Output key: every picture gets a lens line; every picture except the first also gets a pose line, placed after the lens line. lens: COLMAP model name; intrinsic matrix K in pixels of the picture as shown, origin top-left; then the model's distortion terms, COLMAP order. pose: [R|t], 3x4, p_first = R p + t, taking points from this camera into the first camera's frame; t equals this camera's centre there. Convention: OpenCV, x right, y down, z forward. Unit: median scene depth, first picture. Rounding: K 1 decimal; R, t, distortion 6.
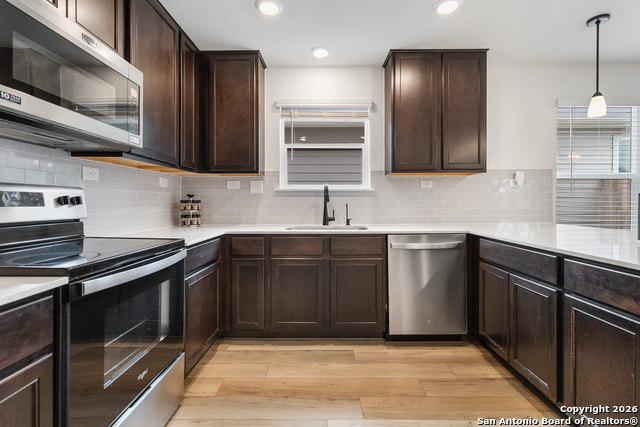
lens RADIAL K [[297.6, 0, 319.8], [0, 297.6, 202.9], [0, 0, 1]] dist [0.000047, 0.000632]
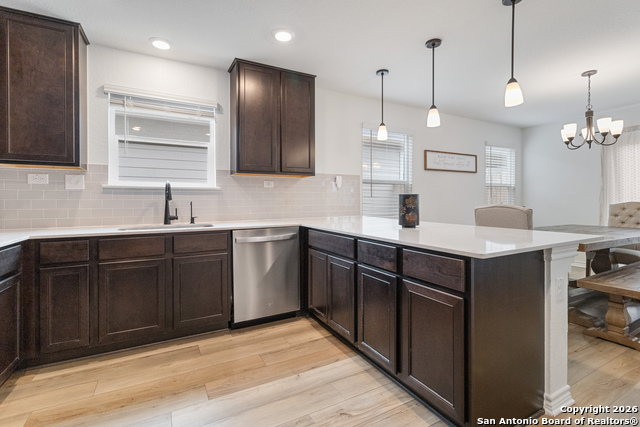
lens RADIAL K [[297.6, 0, 320.3], [0, 297.6, 200.8], [0, 0, 1]] dist [0.000047, 0.000632]
pose [[0.876973, -0.001454, 0.480538, -0.009999], [0.002276, 0.999997, -0.001128, 0.001879], [-0.480535, 0.002083, 0.876973, -0.092036]]
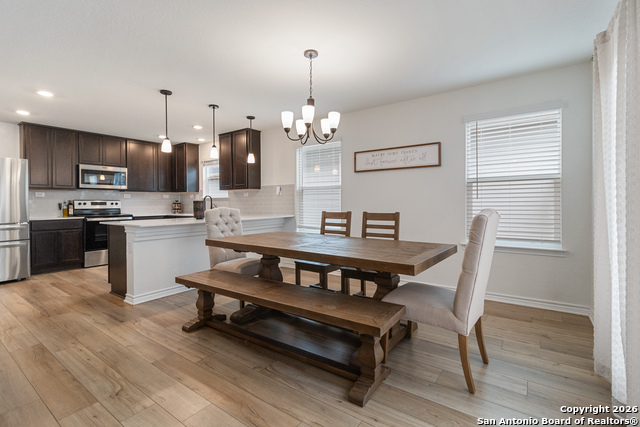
lens RADIAL K [[297.6, 0, 320.9], [0, 297.6, 203.7], [0, 0, 1]] dist [0.000047, 0.000632]
pose [[0.814299, -0.000464, -0.580445, 2.305500], [0.003279, 0.999987, 0.003800, -0.008607], [0.580436, -0.004998, 0.814291, -0.384403]]
